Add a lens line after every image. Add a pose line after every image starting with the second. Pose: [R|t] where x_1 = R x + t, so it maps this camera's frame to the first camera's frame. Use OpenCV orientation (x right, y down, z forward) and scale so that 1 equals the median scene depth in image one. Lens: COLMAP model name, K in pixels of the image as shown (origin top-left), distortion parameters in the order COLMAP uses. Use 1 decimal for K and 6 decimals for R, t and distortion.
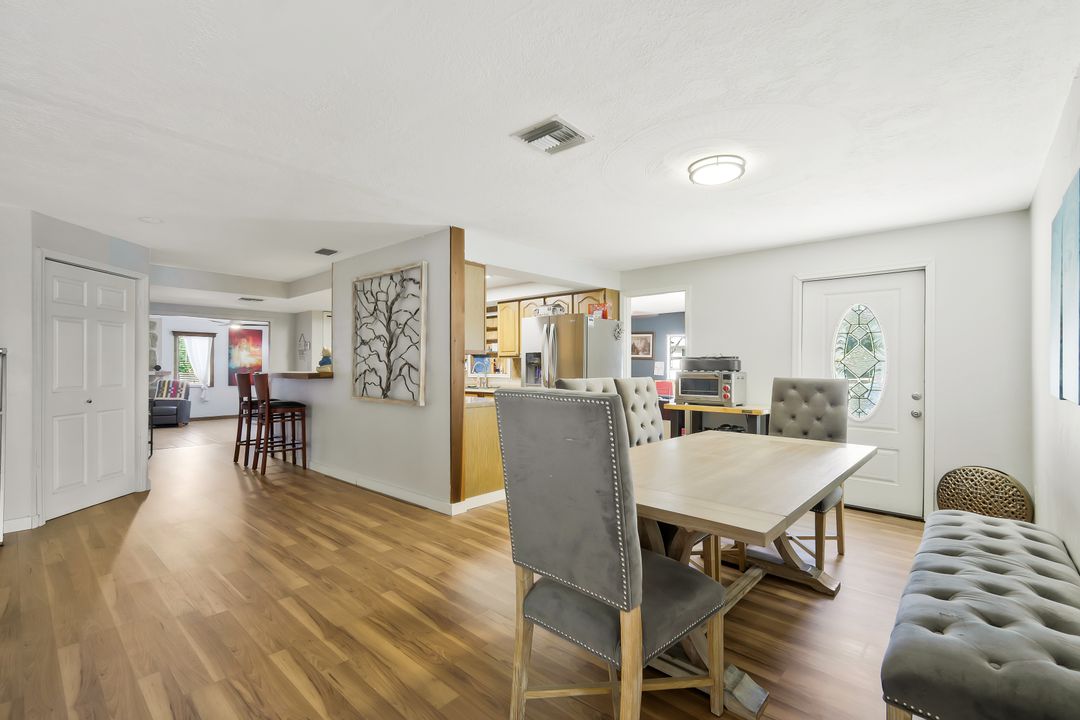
lens RADIAL K [[480.0, 0, 541.4], [0, 480.0, 364.1], [0, 0, 1]] dist [0.001283, 0.000286]
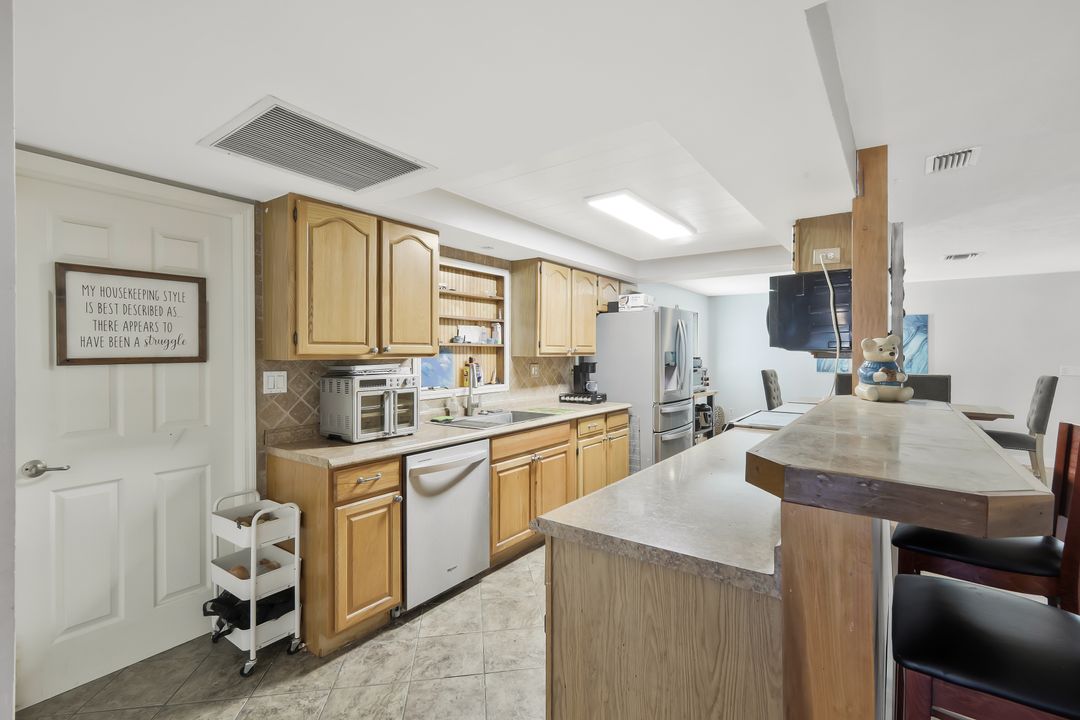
lens RADIAL K [[478.7, 0, 540.7], [0, 478.7, 356.2], [0, 0, 1]] dist [0.002357, 0.000820]
pose [[-0.097771, -0.006523, 0.995188, -0.582809], [-0.001702, 0.999978, 0.006387, -0.014961], [-0.995207, -0.001070, -0.097780, 0.958168]]
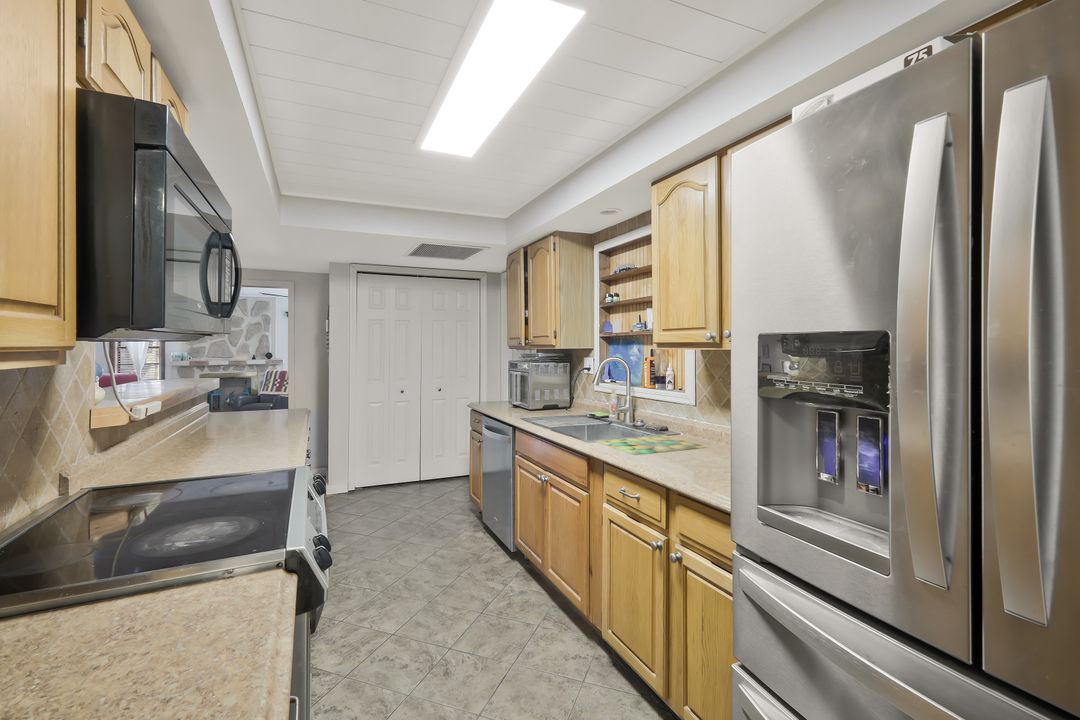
lens RADIAL K [[483.0, 0, 539.6], [0, 483.0, 340.3], [0, 0, 1]] dist [0.001490, 0.000236]
pose [[0.921221, -0.009350, -0.388927, -0.030203], [0.007076, 0.999948, -0.007281, -0.015714], [0.388975, 0.003955, 0.921240, 0.607139]]
